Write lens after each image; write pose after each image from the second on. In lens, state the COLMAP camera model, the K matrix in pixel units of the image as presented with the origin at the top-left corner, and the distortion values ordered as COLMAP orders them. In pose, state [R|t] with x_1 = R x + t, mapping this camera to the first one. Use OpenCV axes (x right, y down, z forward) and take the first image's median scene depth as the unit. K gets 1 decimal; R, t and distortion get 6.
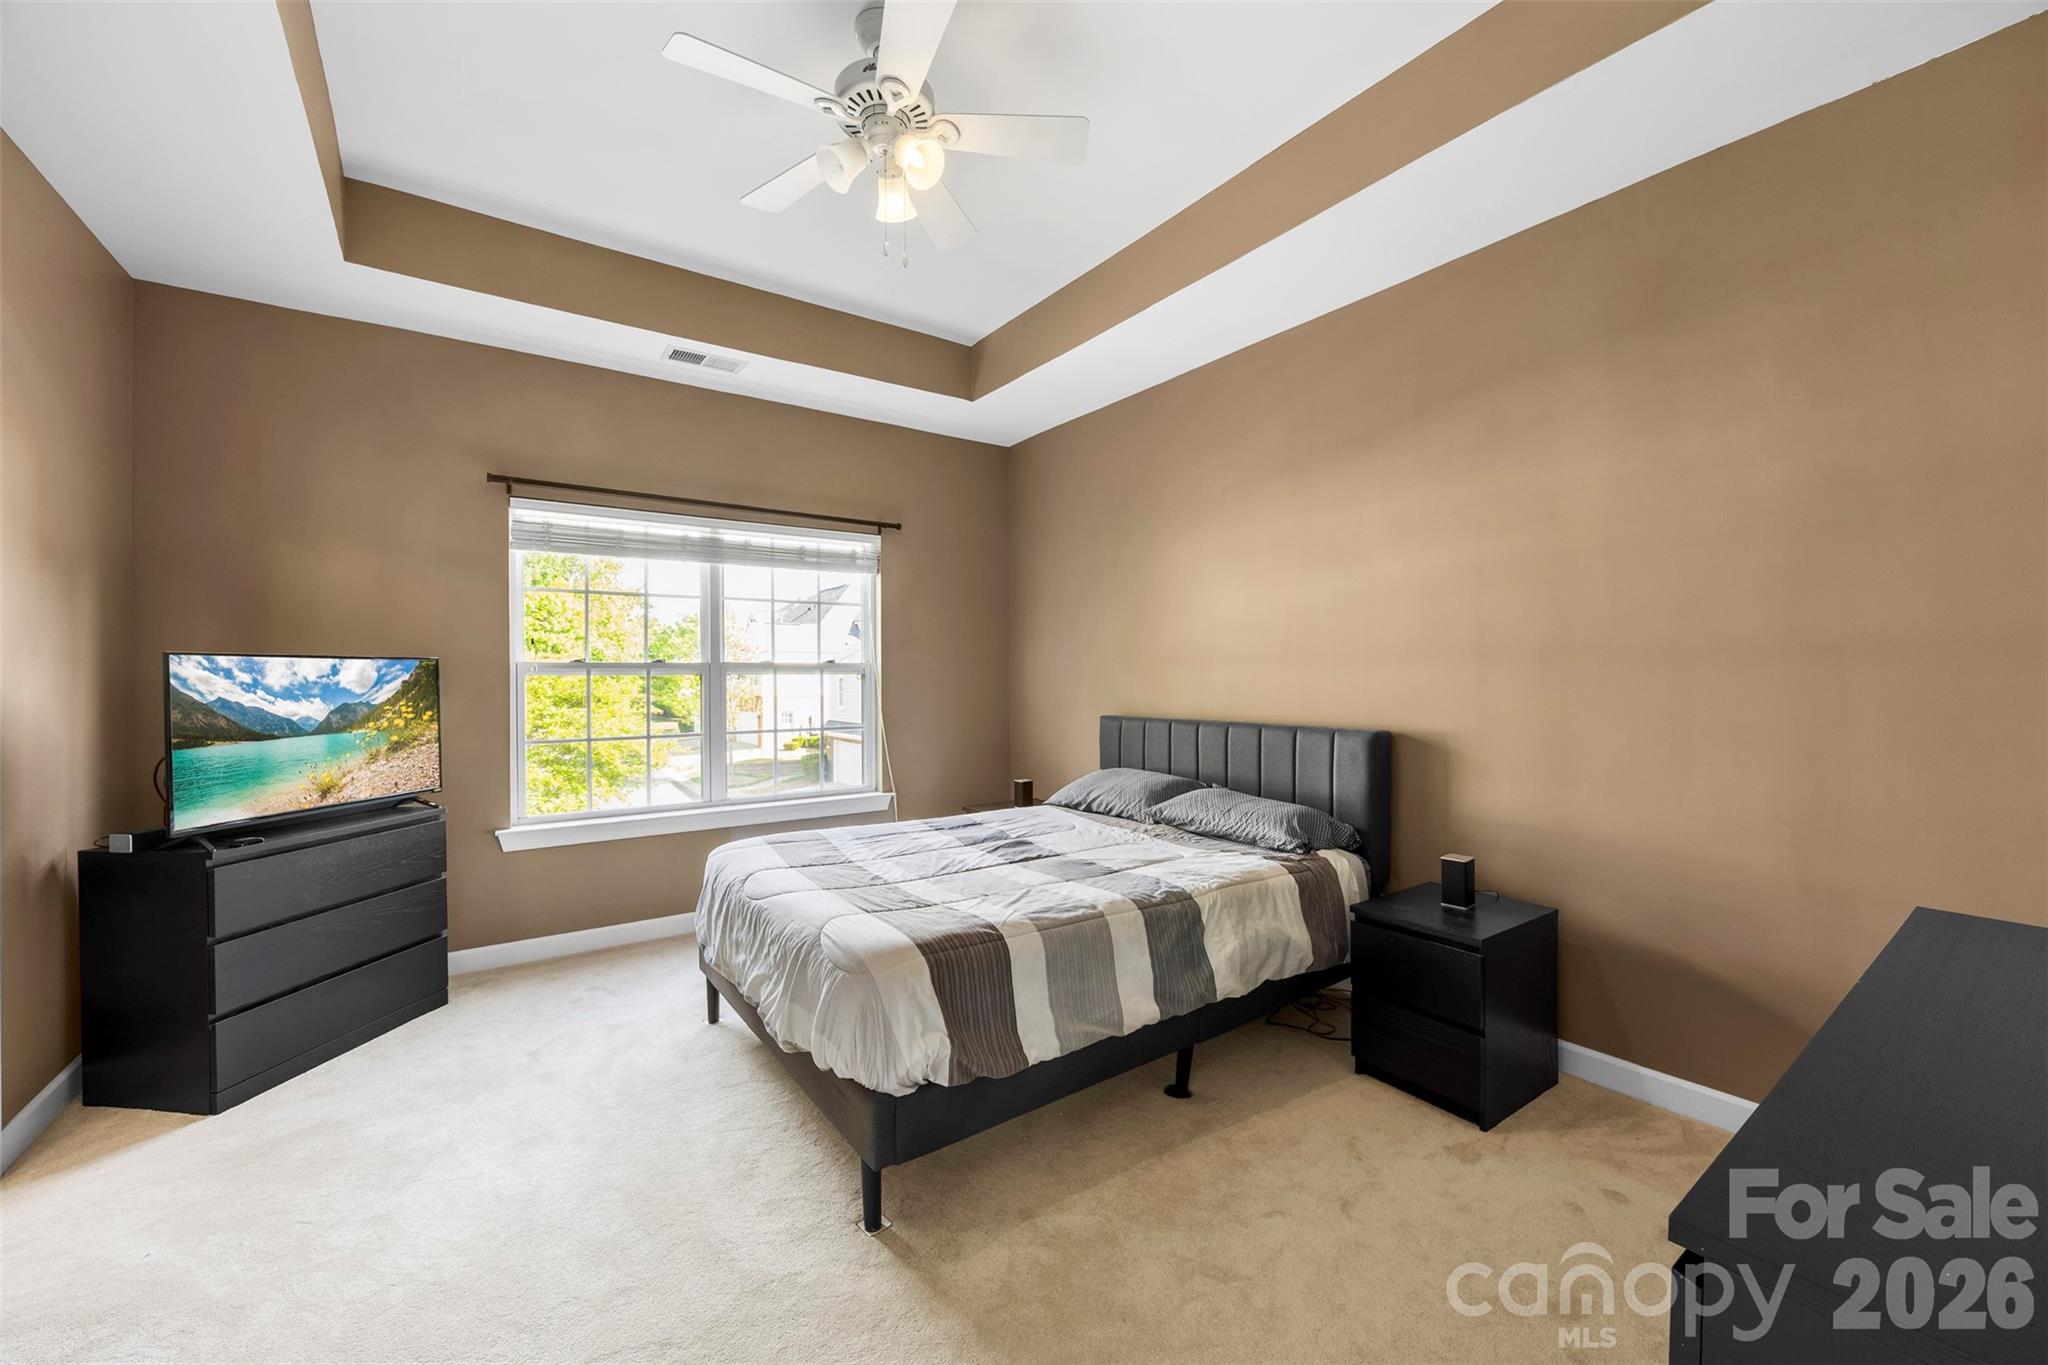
lens RADIAL K [[792.1, 0, 1021.3], [0, 792.1, 680.6], [0, 0, 1]] dist [-0.003396, -0.000216]
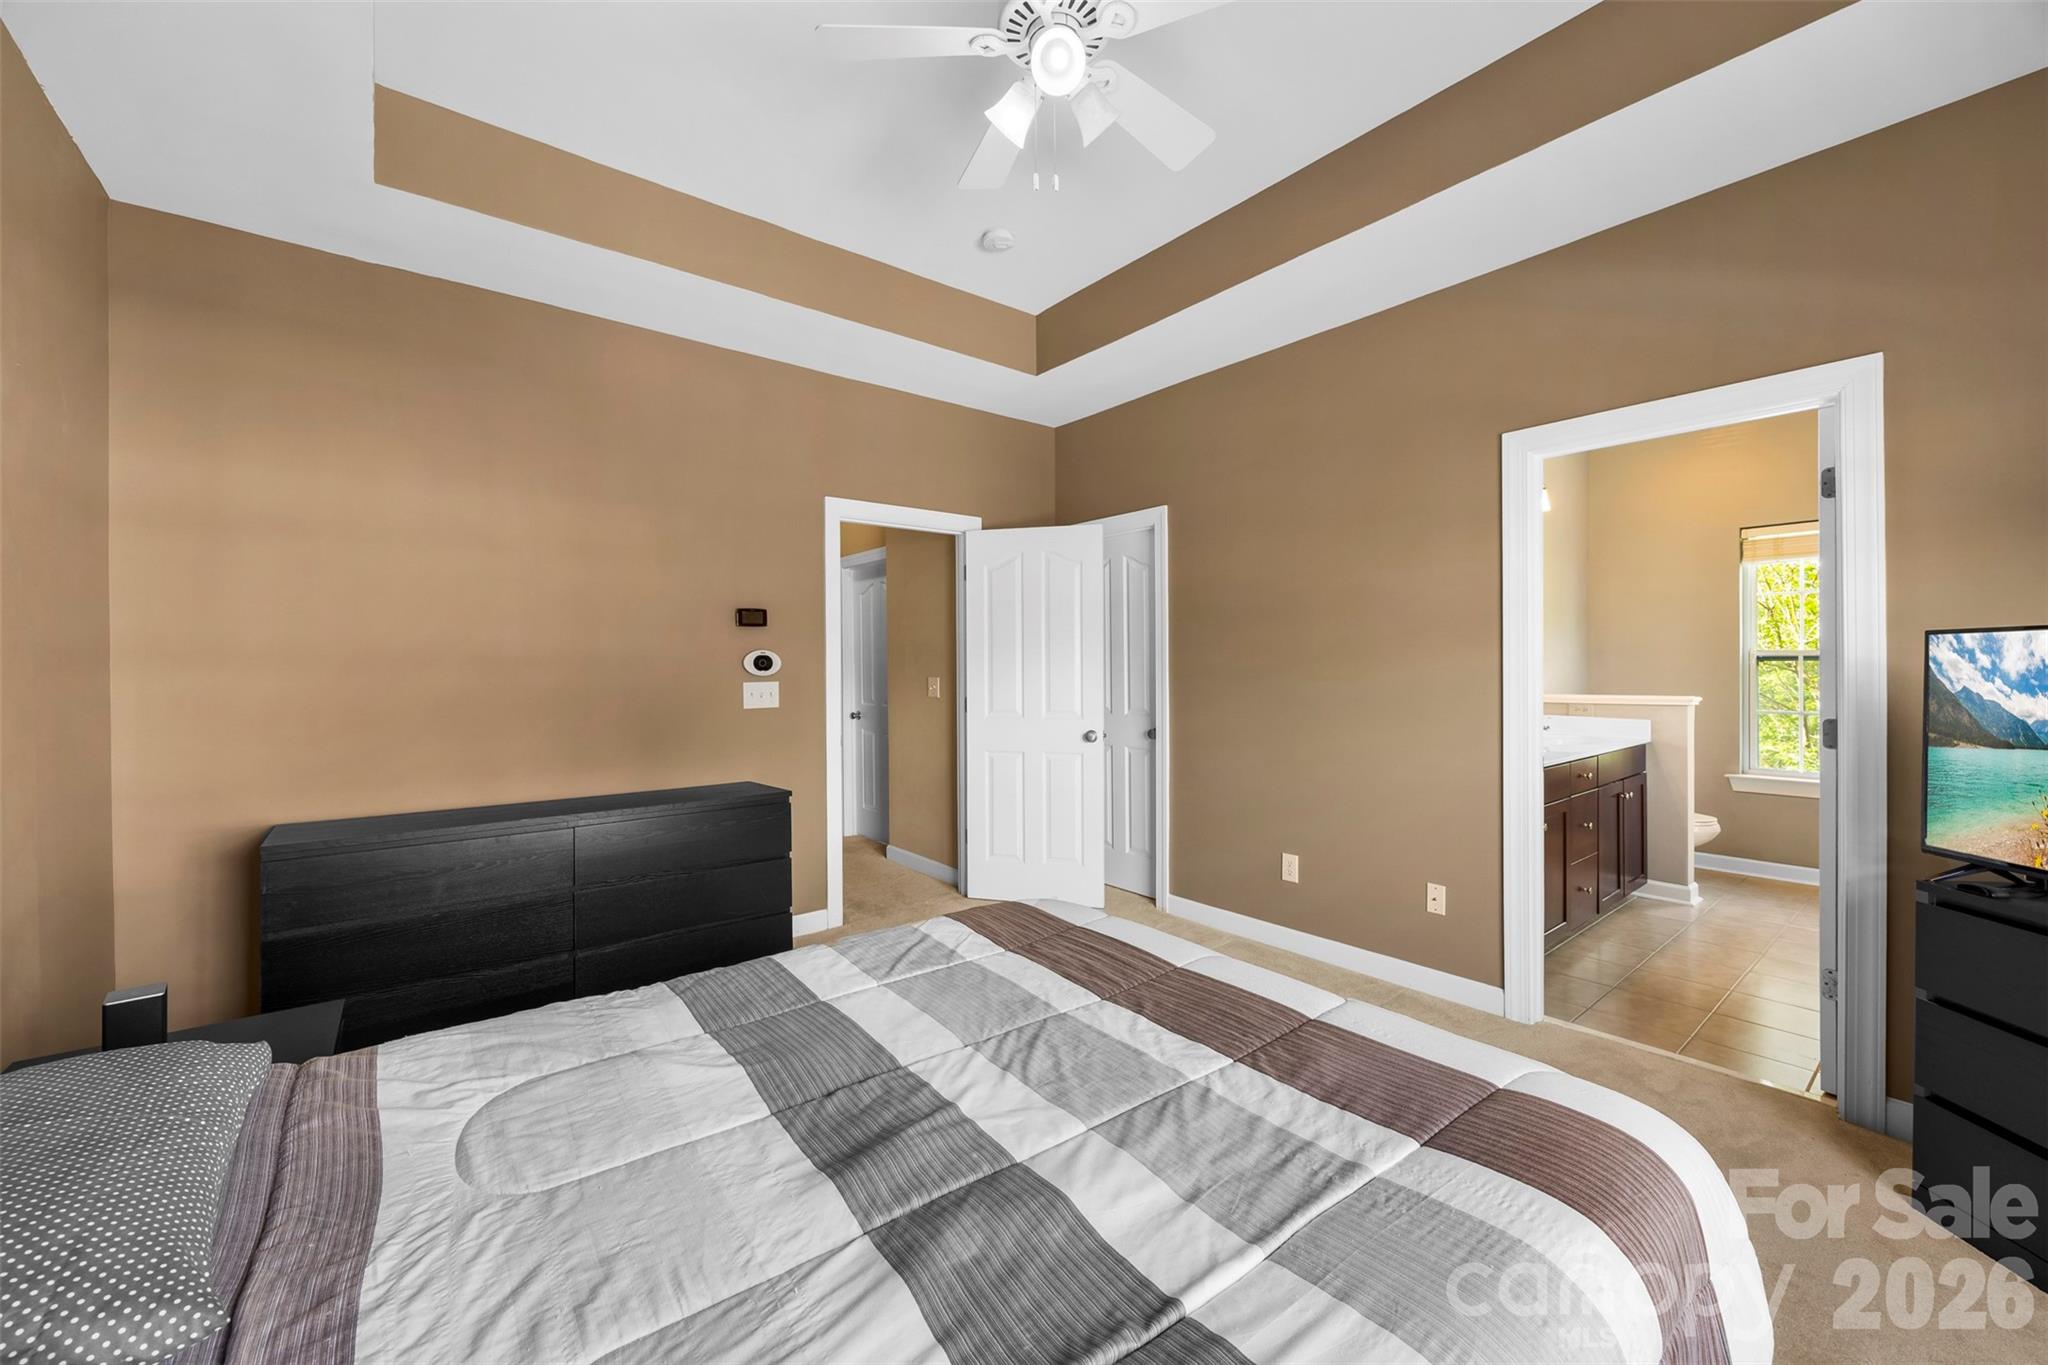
lens RADIAL K [[792.1, 0, 1041.0], [0, 792.1, 672.6], [0, 0, 1]] dist [-0.003396, -0.000216]
pose [[-0.997576, 0.012160, -0.068510, -0.071712], [0.011672, 0.999904, 0.007511, -0.007369], [0.068595, 0.006693, -0.997622, 1.521396]]
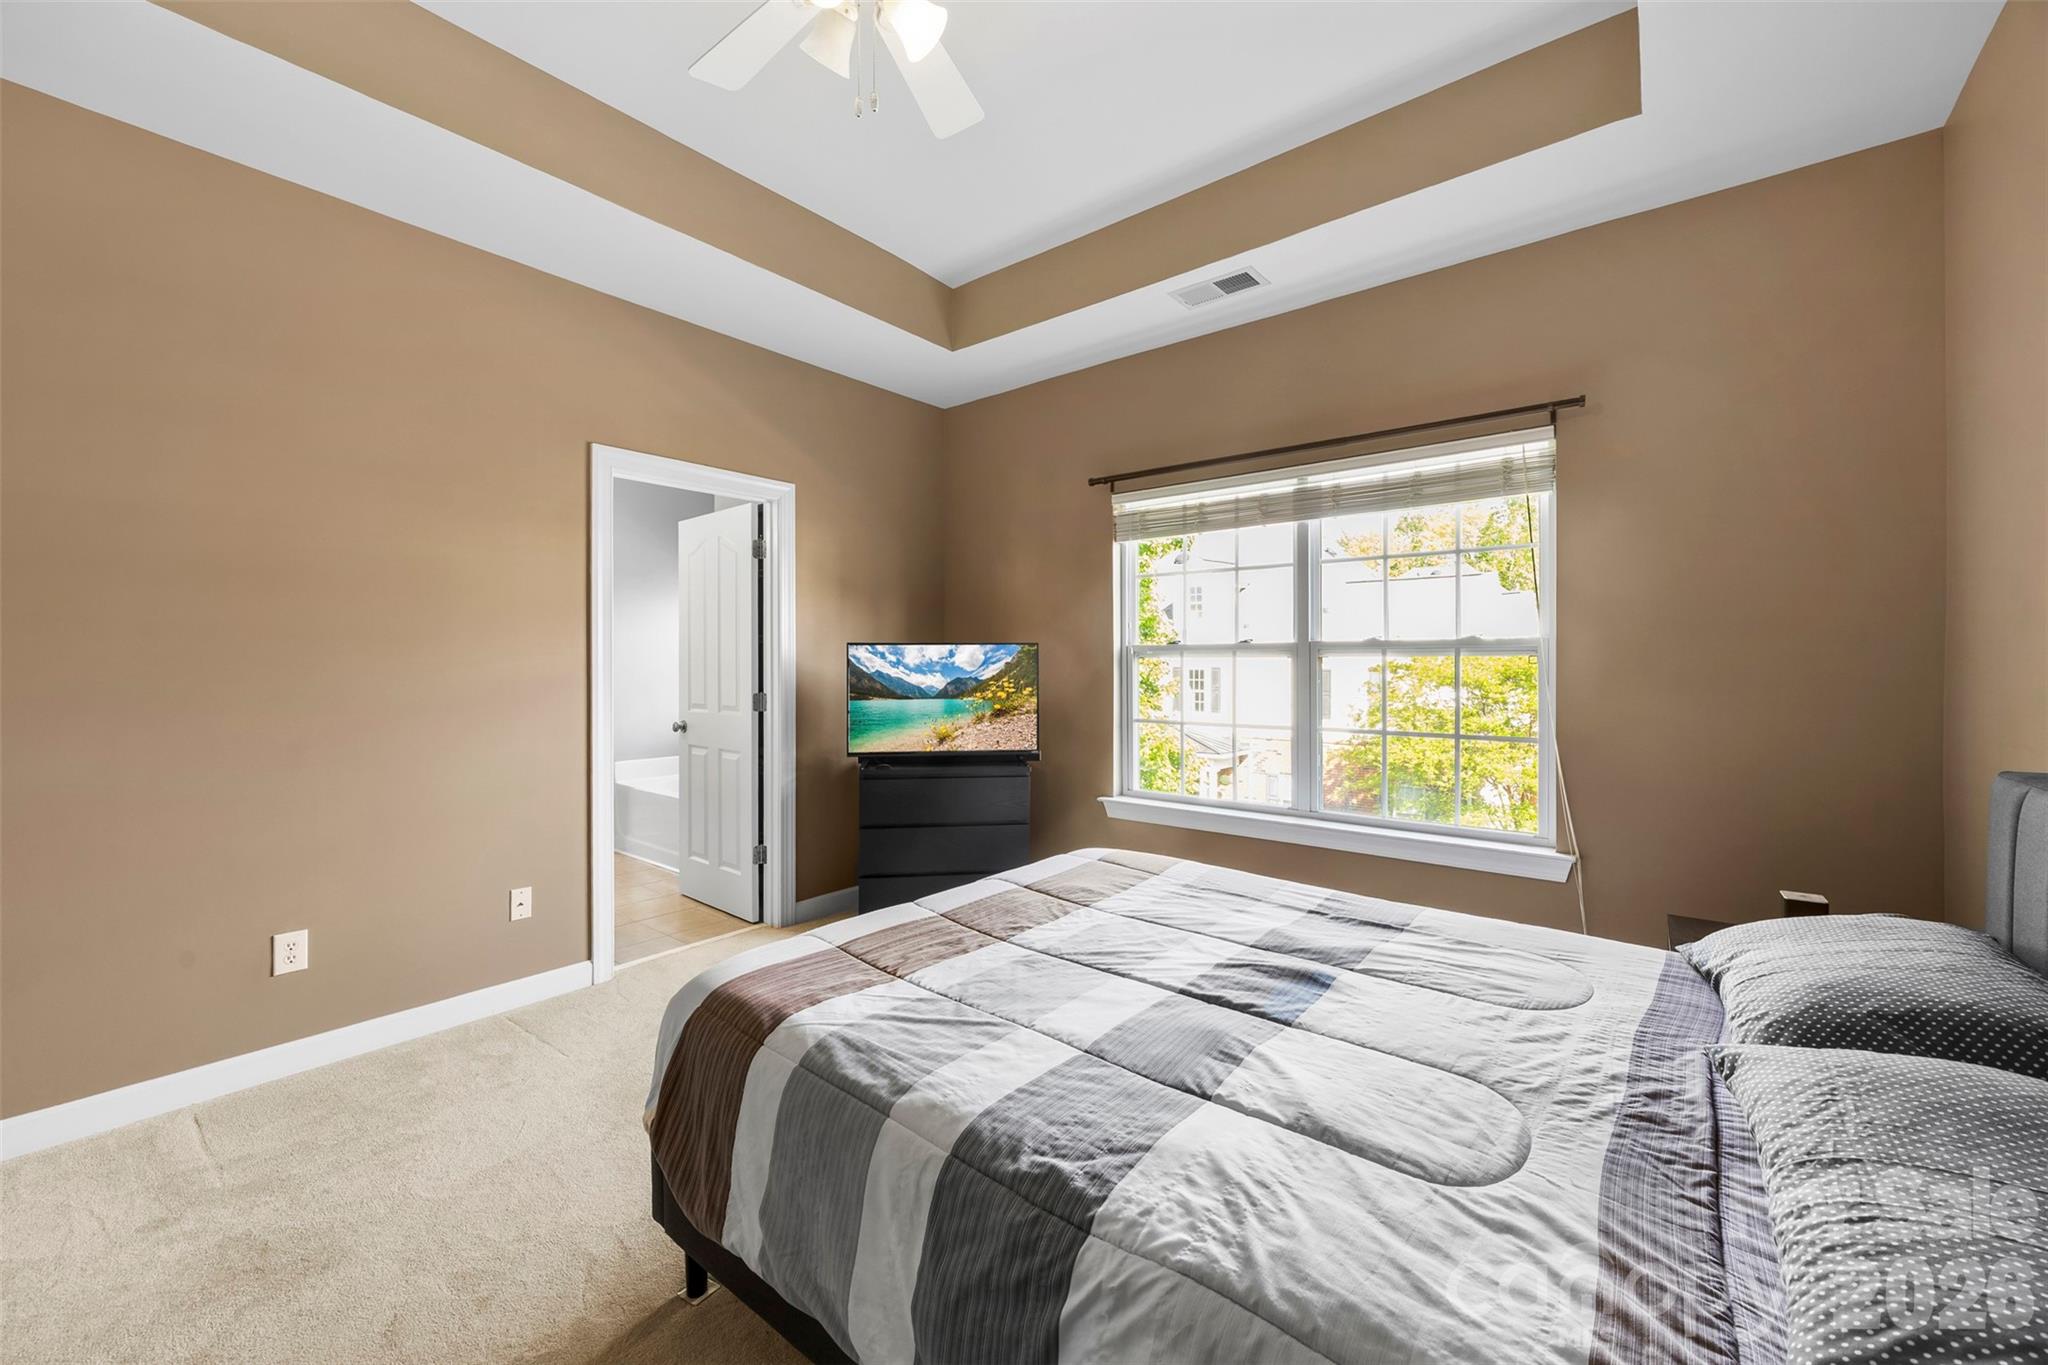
lens RADIAL K [[792.1, 0, 1016.3], [0, 792.1, 680.3], [0, 0, 1]] dist [-0.003396, -0.000216]
pose [[0.265820, 0.024585, -0.963709, 0.497918], [-0.010804, 0.999688, 0.022523, 0.001689], [0.963962, 0.004424, 0.266003, 0.762213]]
